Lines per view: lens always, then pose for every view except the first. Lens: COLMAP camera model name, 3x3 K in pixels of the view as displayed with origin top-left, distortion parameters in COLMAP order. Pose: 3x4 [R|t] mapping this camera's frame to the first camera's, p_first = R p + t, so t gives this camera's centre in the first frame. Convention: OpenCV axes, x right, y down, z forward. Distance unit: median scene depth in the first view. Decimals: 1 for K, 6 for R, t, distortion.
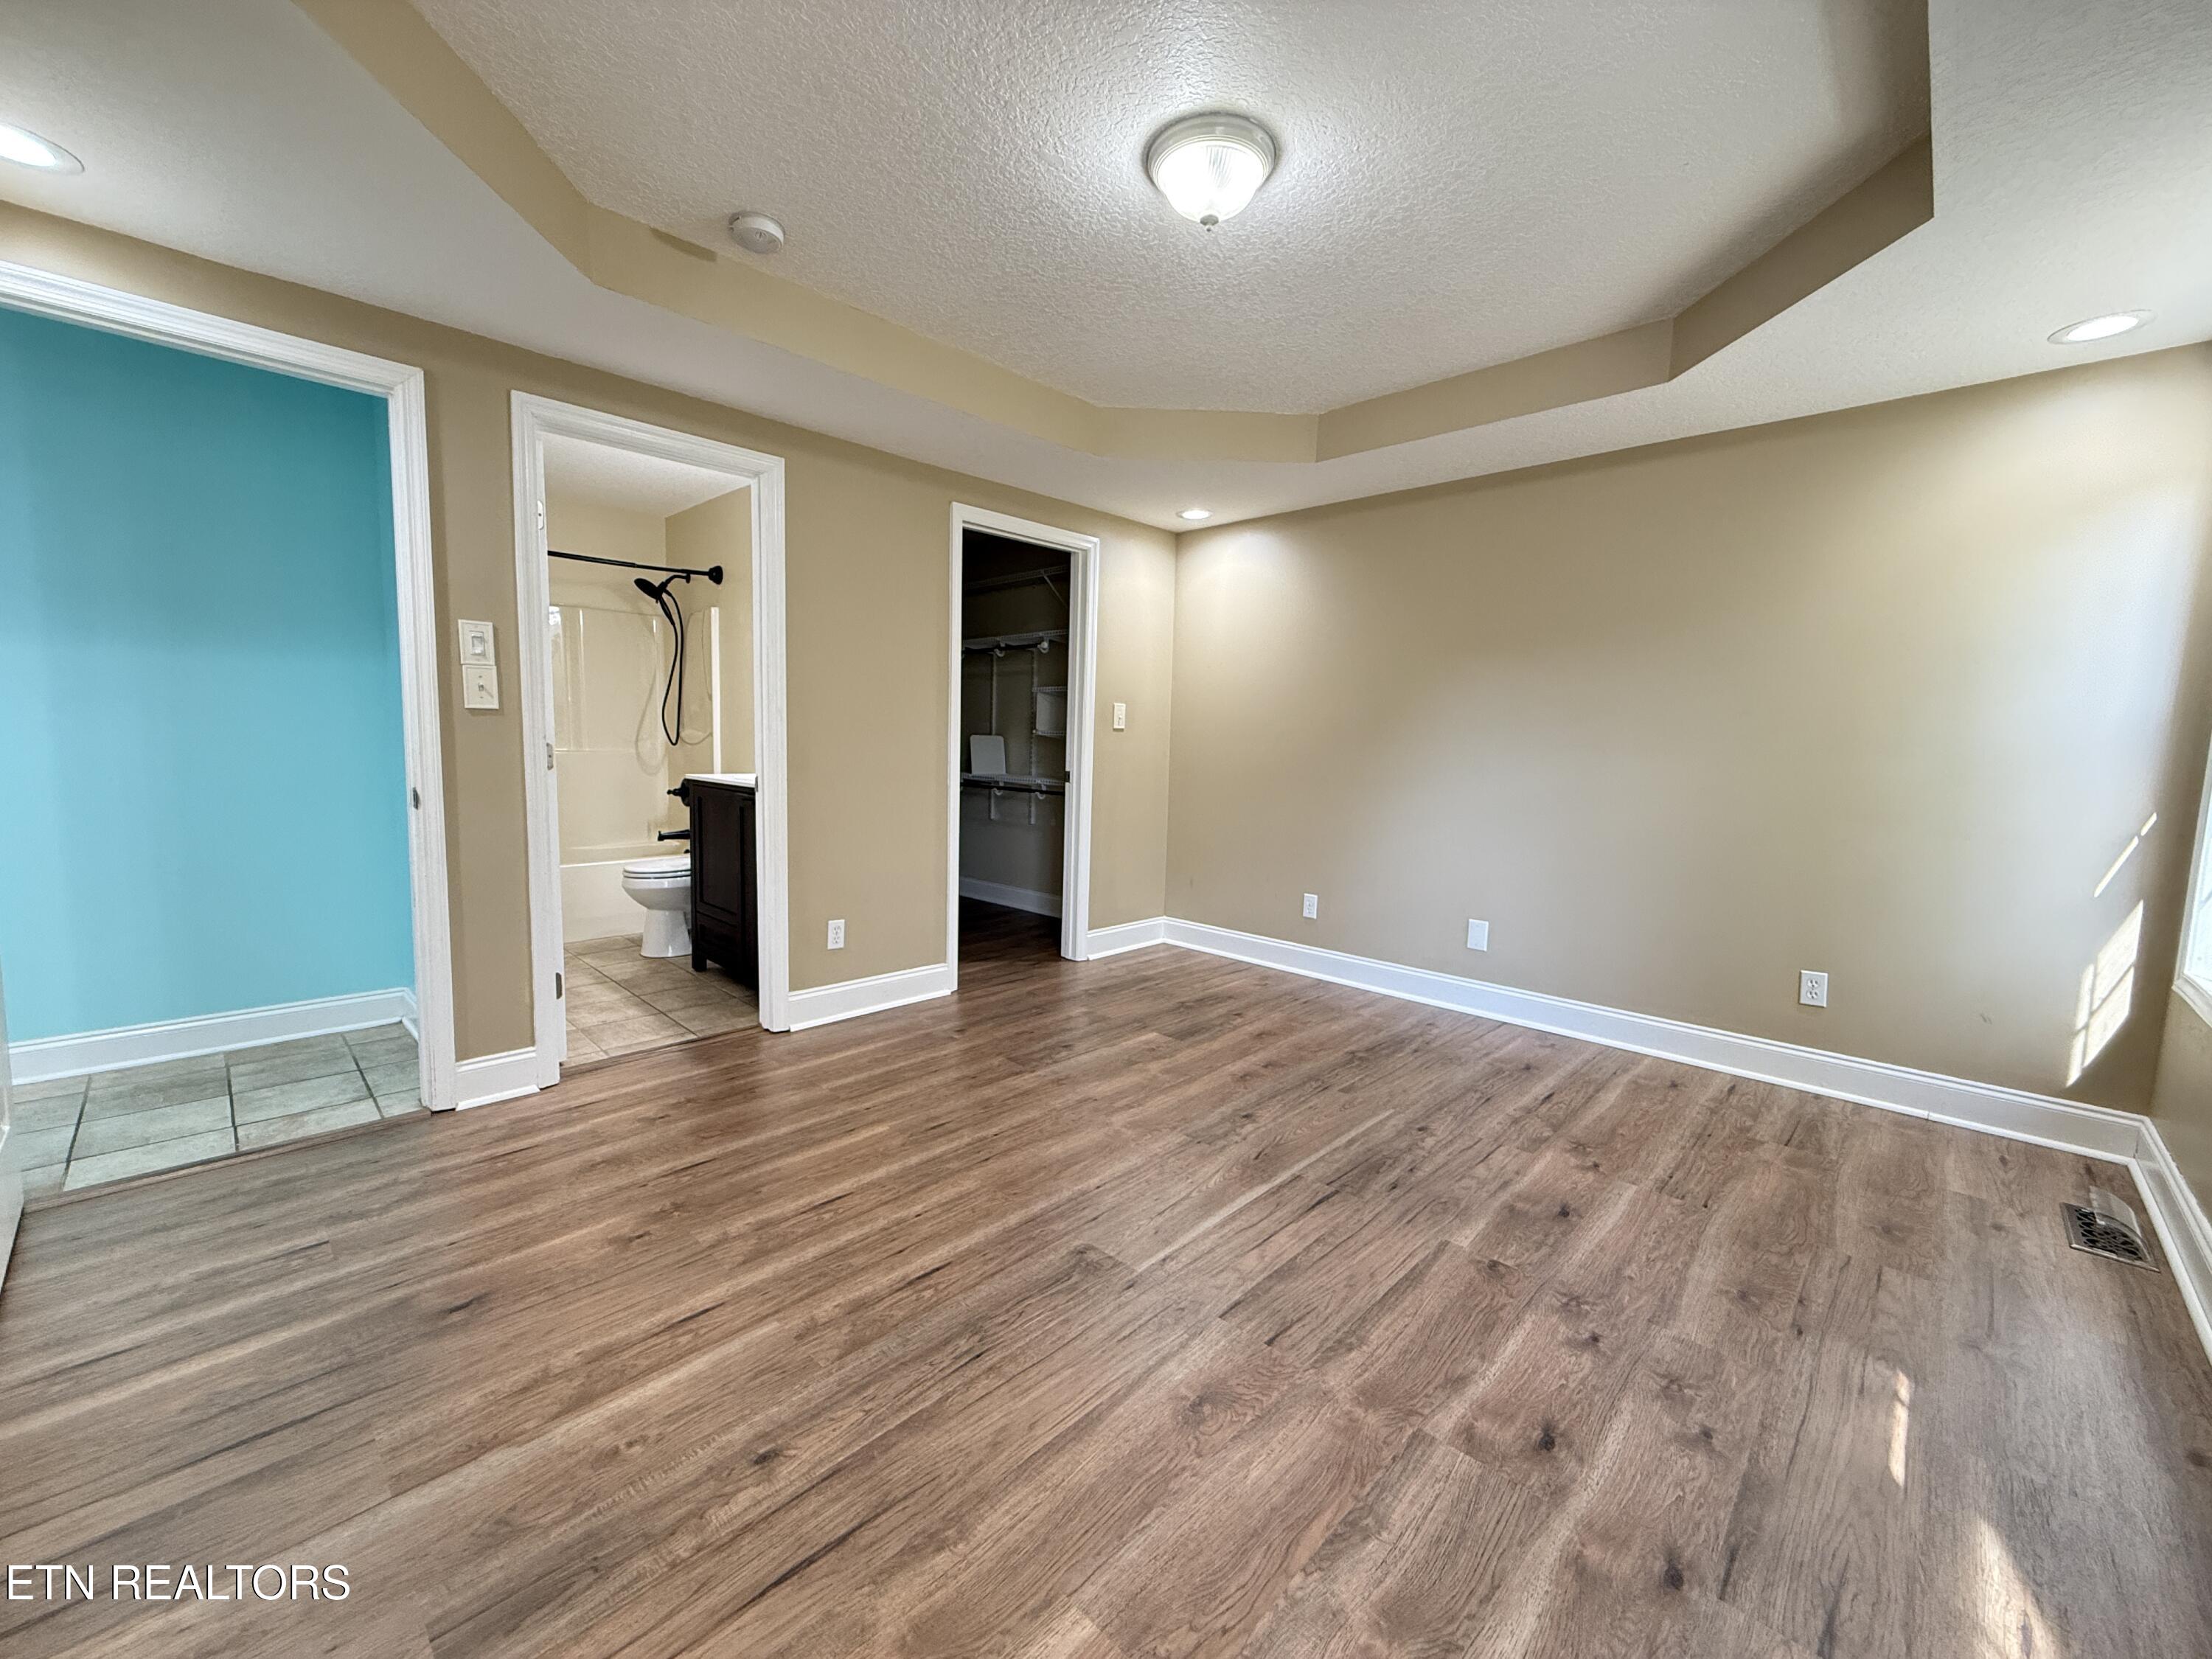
lens RADIAL K [[885.7, 0, 1088.7], [0, 885.7, 827.5], [0, 0, 1]] dist [-0.001828, 0.002045]
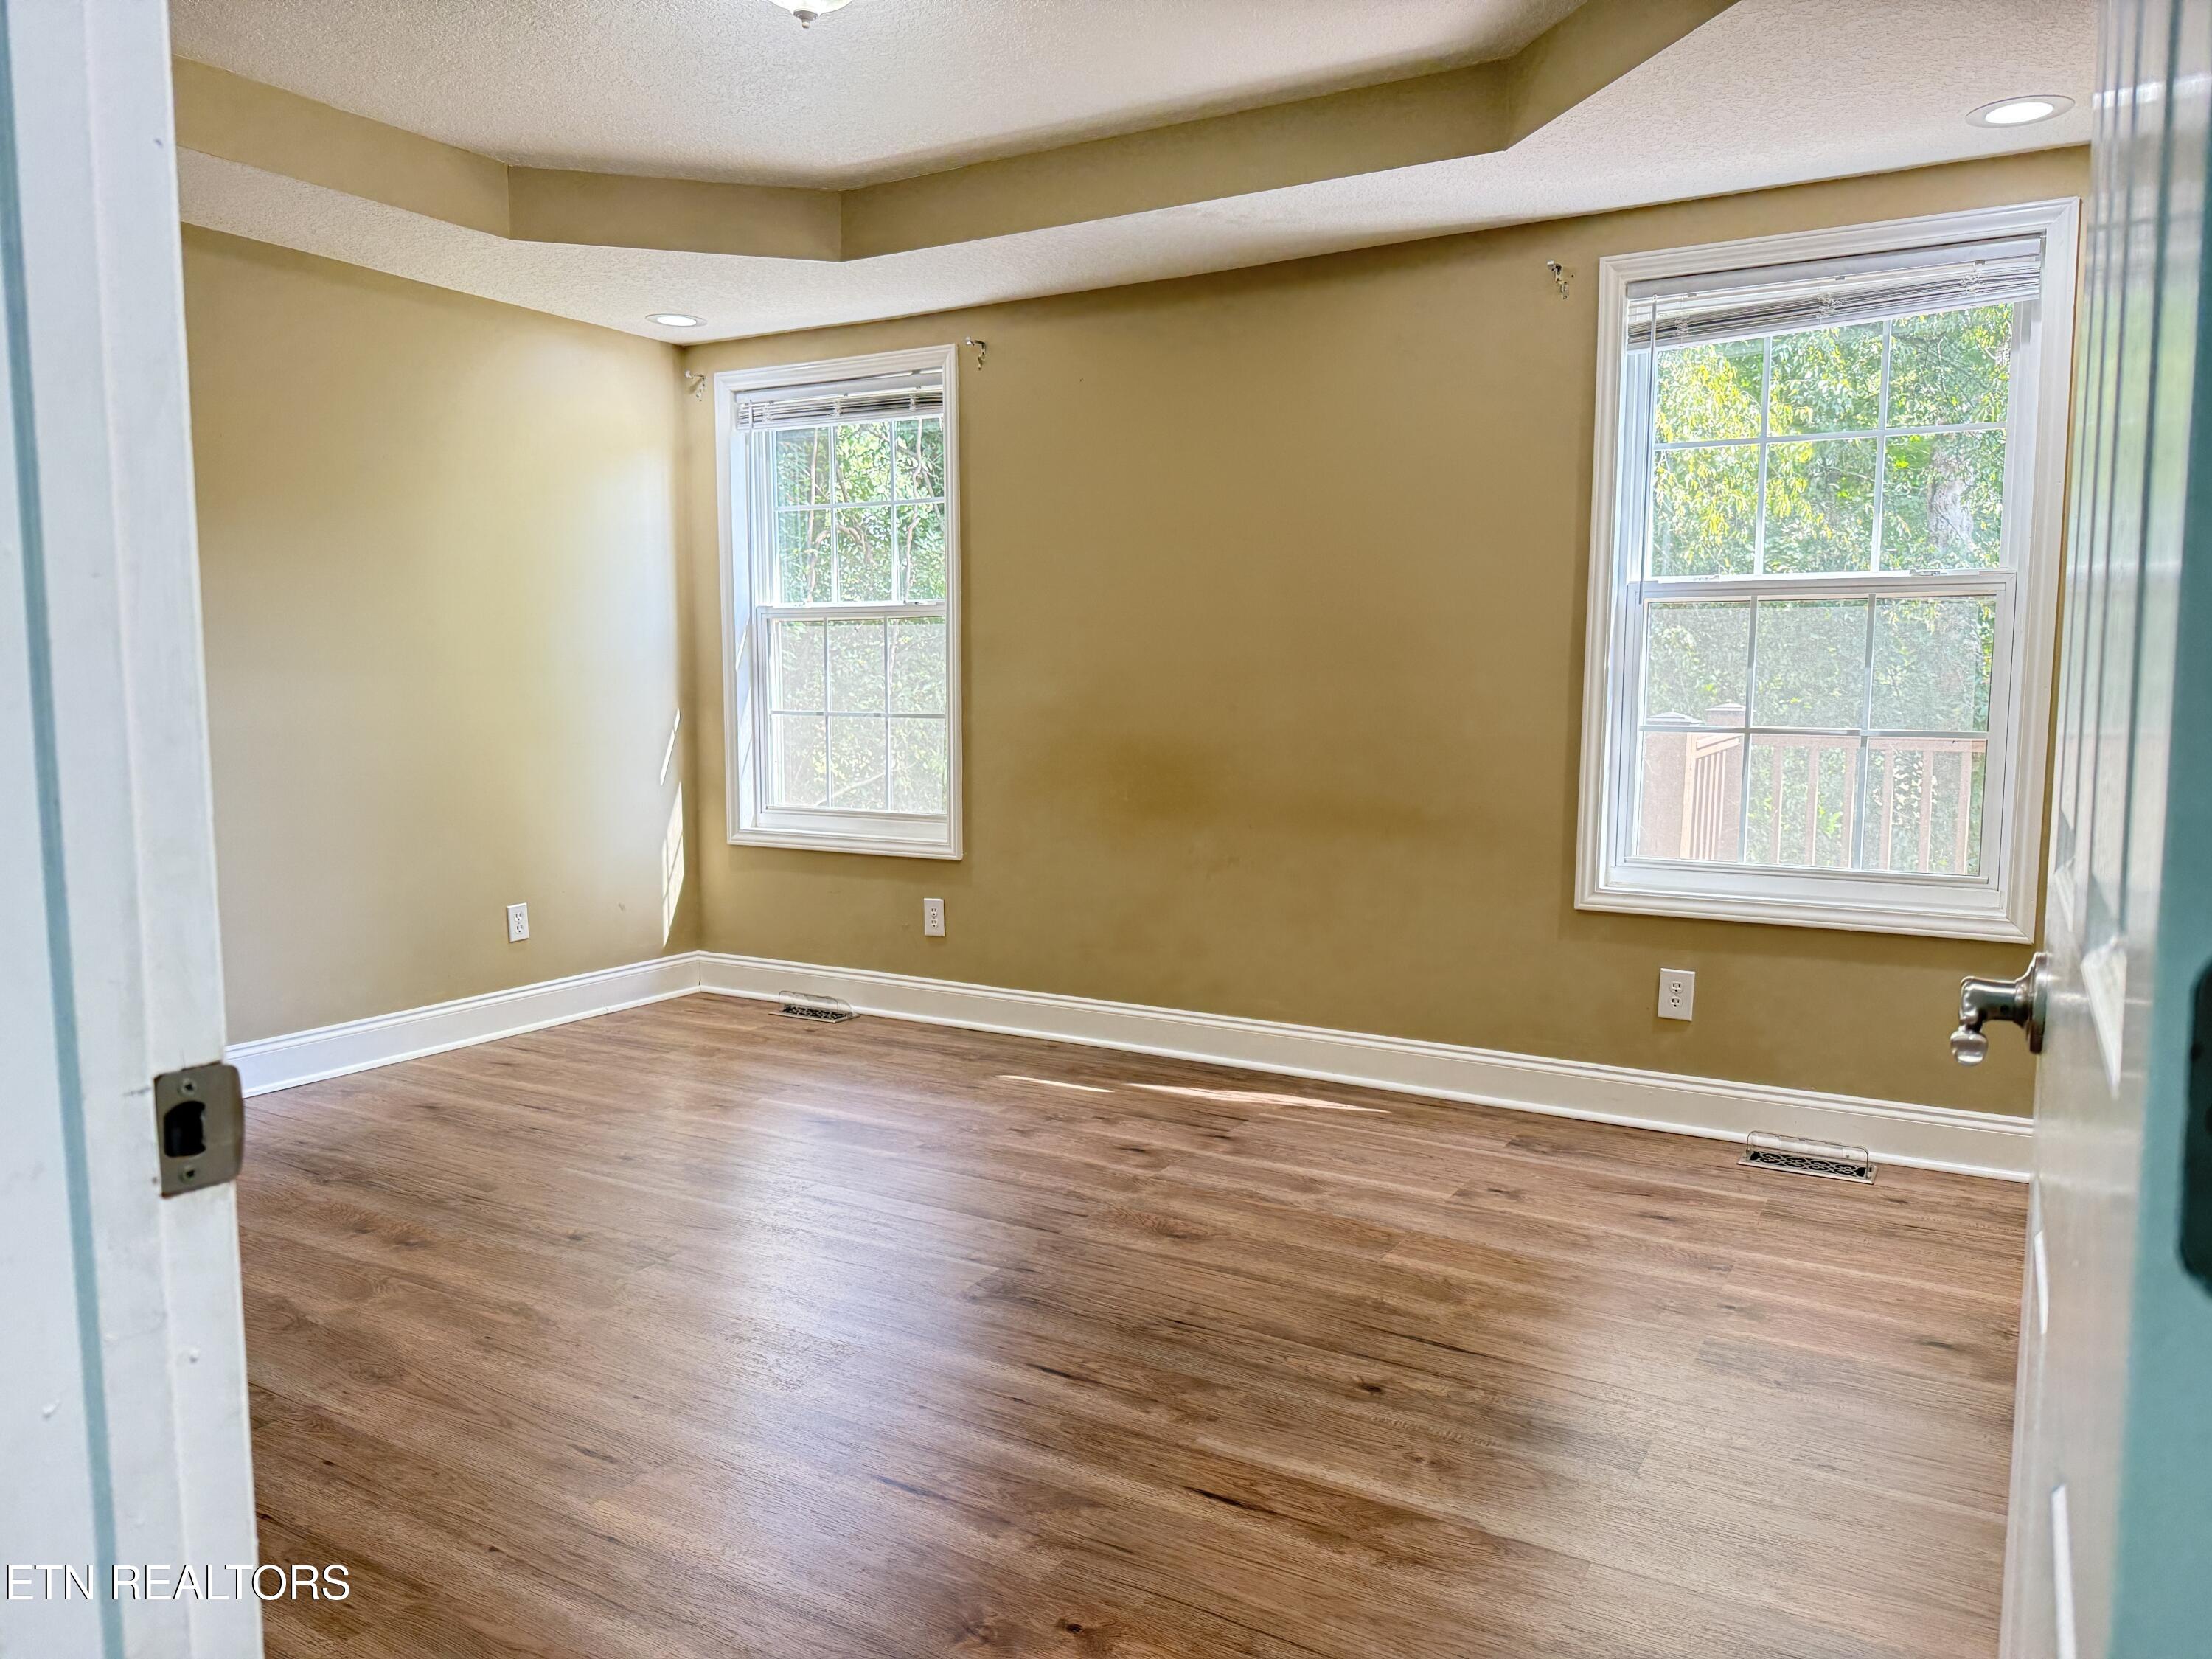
lens RADIAL K [[1568.6, 0, 1096.4], [0, 1568.6, 828.4], [0, 0, 1]] dist [0.041480, -0.057408]
pose [[-0.238708, -0.118403, 0.963846, -1.675395], [0.090286, 0.985534, 0.143427, -0.182828], [-0.966885, 0.121259, -0.224565, 1.394281]]
